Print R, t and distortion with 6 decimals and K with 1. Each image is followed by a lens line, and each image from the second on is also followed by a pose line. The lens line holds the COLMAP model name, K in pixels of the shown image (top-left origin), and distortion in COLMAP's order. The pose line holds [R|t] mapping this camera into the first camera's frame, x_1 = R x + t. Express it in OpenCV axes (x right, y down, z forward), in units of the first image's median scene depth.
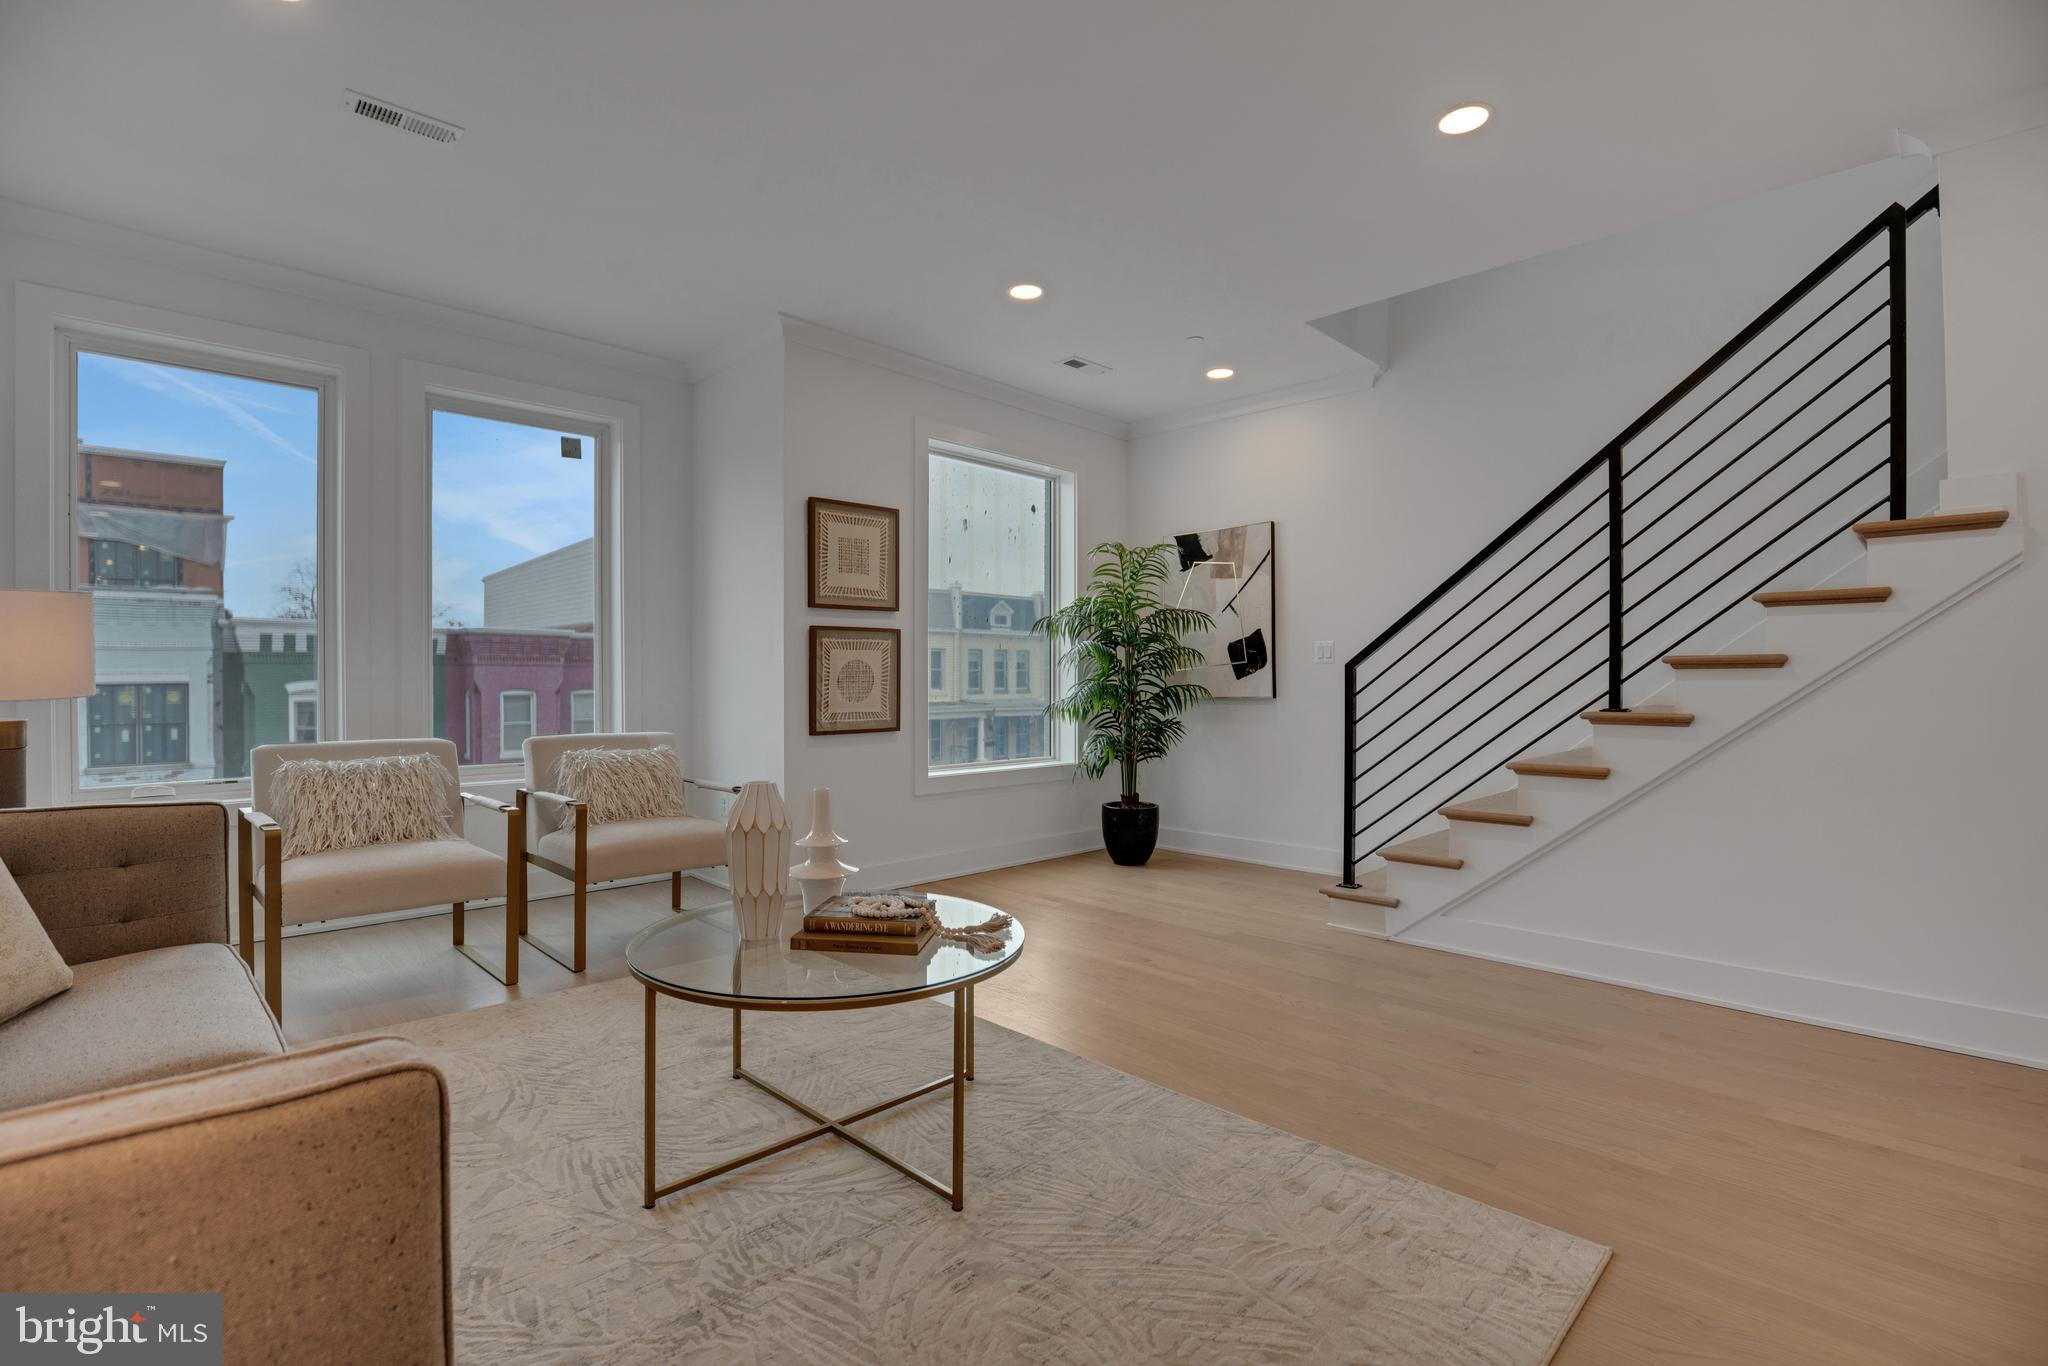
lens RADIAL K [[935.4, 0, 1027.0], [0, 935.4, 689.5], [0, 0, 1]] dist [-0.024080, 0.000123]
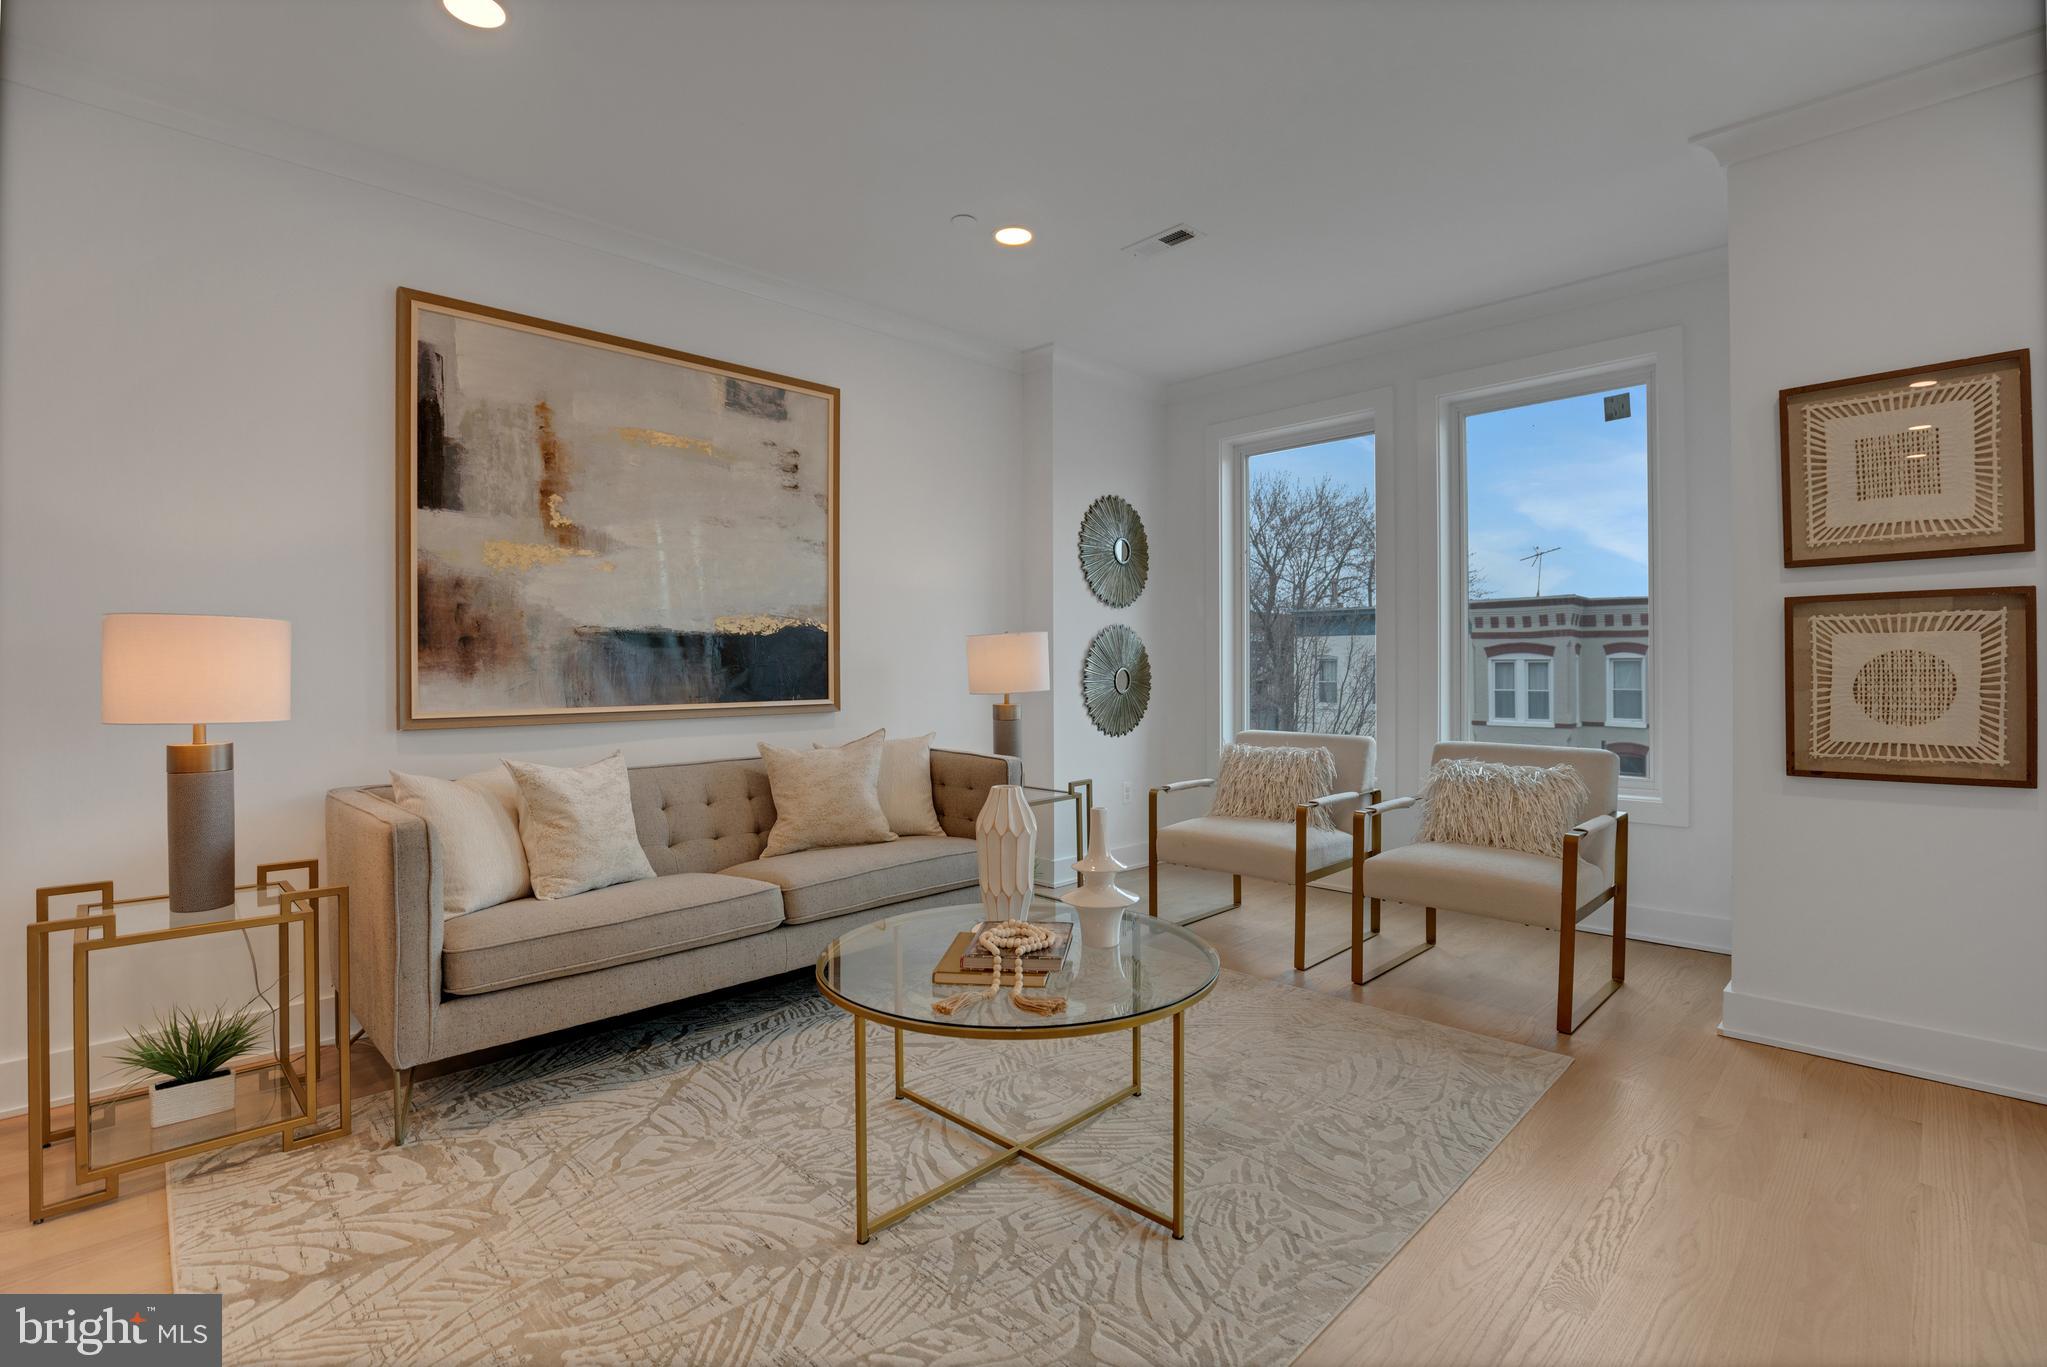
lens RADIAL K [[934.1, 0, 1023.5], [0, 934.1, 683.5], [0, 0, 1]] dist [-0.001492, -0.000089]
pose [[0.024855, 0.009188, -0.999649, 0.366296], [-0.008035, 0.999927, 0.008991, -0.012902], [0.999659, 0.007808, 0.024927, 0.469600]]
